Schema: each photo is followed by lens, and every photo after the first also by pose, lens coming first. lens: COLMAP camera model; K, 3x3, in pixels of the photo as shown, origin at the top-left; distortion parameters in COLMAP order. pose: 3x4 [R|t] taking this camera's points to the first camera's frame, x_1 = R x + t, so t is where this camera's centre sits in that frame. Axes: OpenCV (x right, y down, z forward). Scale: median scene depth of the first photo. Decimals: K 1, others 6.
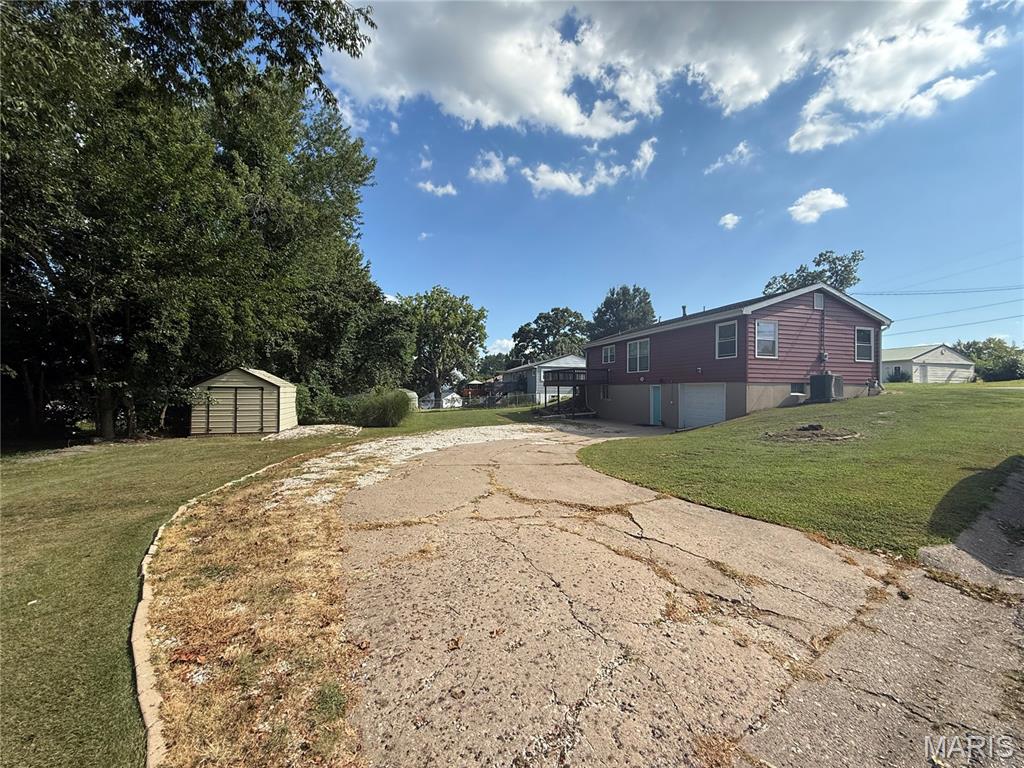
lens RADIAL K [[408.8, 0, 511.9], [0, 408.8, 387.8], [0, 0, 1]] dist [-0.002416, 0.001397]
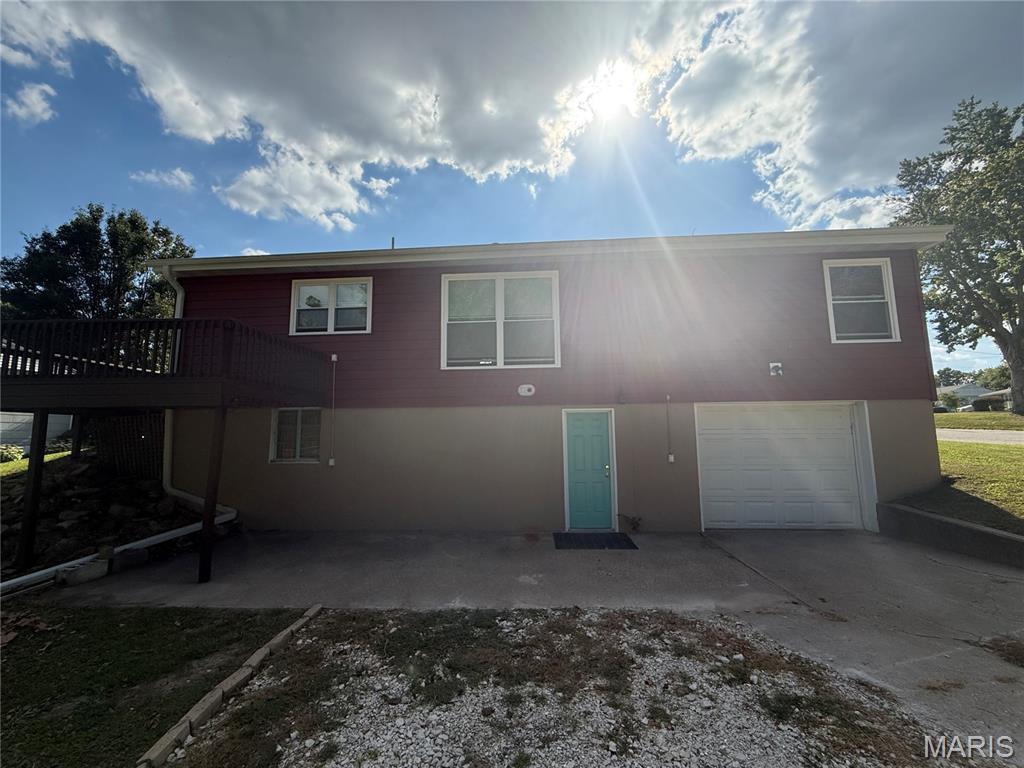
lens RADIAL K [[408.8, 0, 503.9], [0, 408.8, 388.7], [0, 0, 1]] dist [-0.002416, 0.001397]
pose [[0.349735, 0.097796, 0.931730, 0.015794], [0.005819, 0.994291, -0.106547, 0.015696], [-0.936831, 0.042685, 0.347169, 1.206970]]
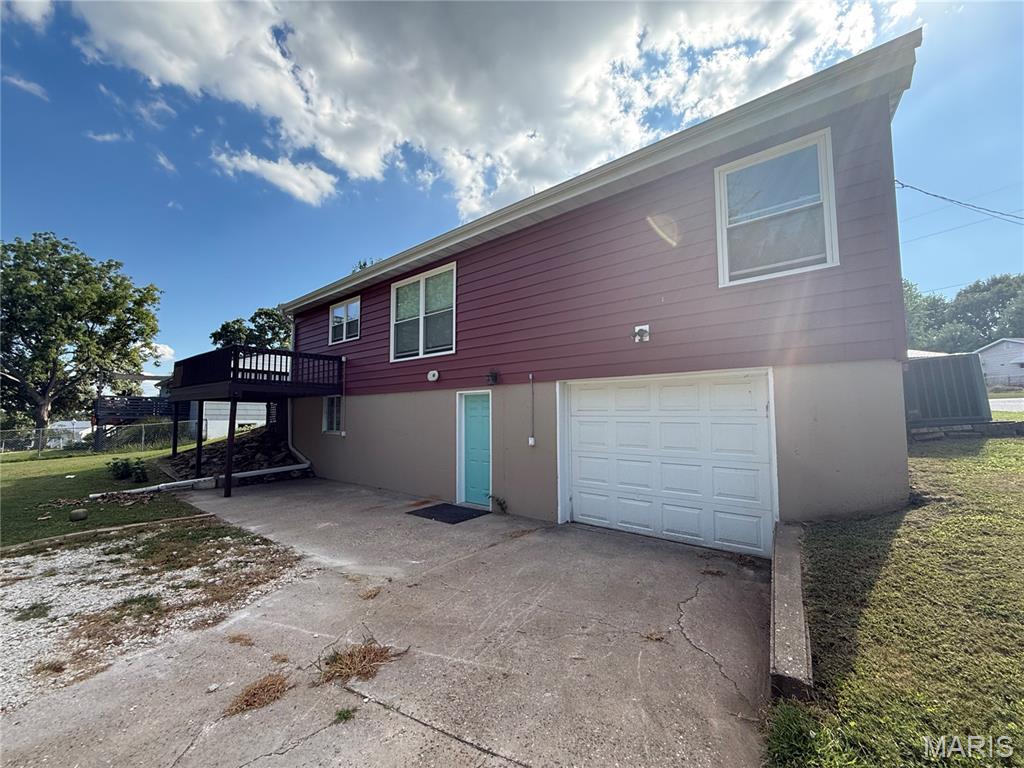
lens RADIAL K [[408.8, 0, 512.3], [0, 408.8, 388.4], [0, 0, 1]] dist [-0.002416, 0.001397]
pose [[0.831012, 0.030068, 0.555441, 0.234402], [0.003740, 0.998213, -0.059633, 0.015578], [-0.556241, 0.051633, 0.829415, 0.880784]]
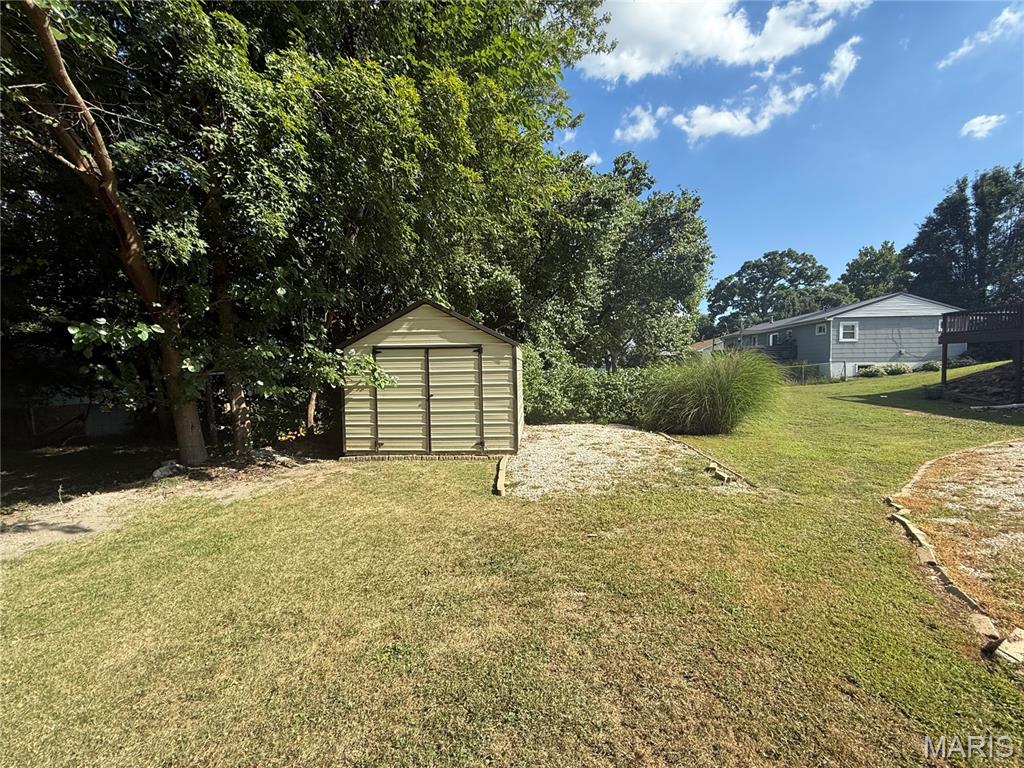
lens RADIAL K [[408.8, 0, 516.6], [0, 408.8, 389.4], [0, 0, 1]] dist [-0.002416, 0.001397]
pose [[0.941875, -0.002134, -0.335956, -0.435054], [0.022596, 0.998118, 0.057009, 0.020620], [0.335202, -0.061287, 0.940151, 0.615117]]
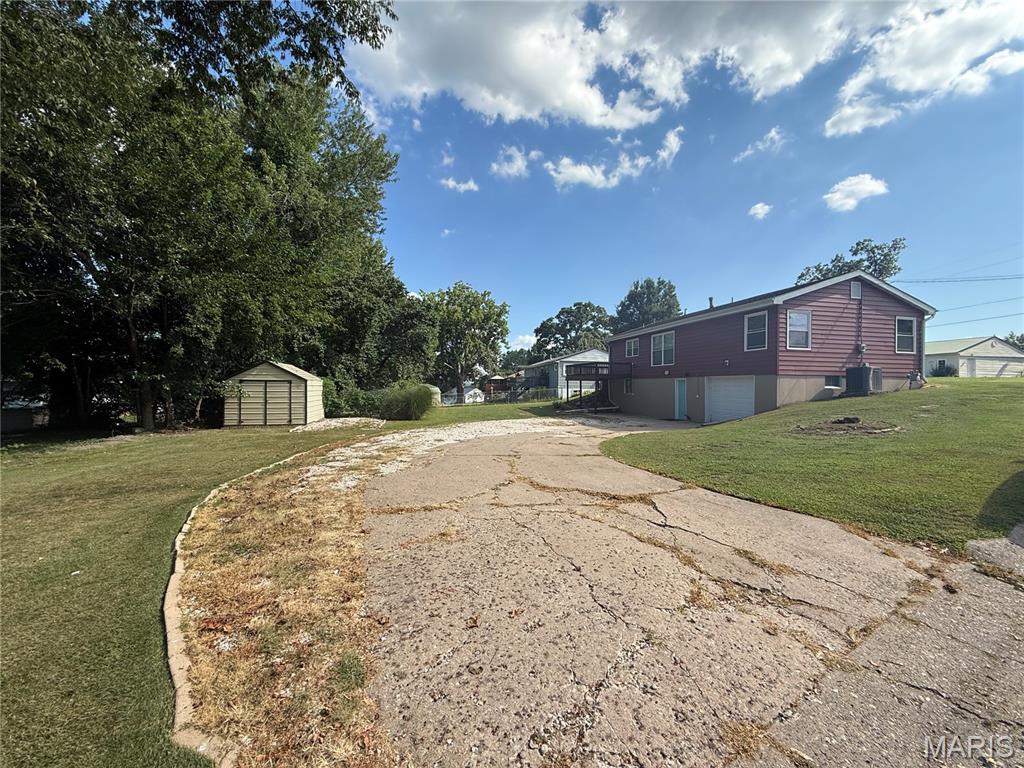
lens RADIAL K [[408.8, 0, 511.8], [0, 408.8, 388.7], [0, 0, 1]] dist [-0.002416, 0.001397]
pose [[0.998528, 0.000265, -0.054238, 0.001139], [0.000378, 0.999930, 0.011841, 0.007047], [0.054237, -0.011844, 0.998458, 0.002840]]
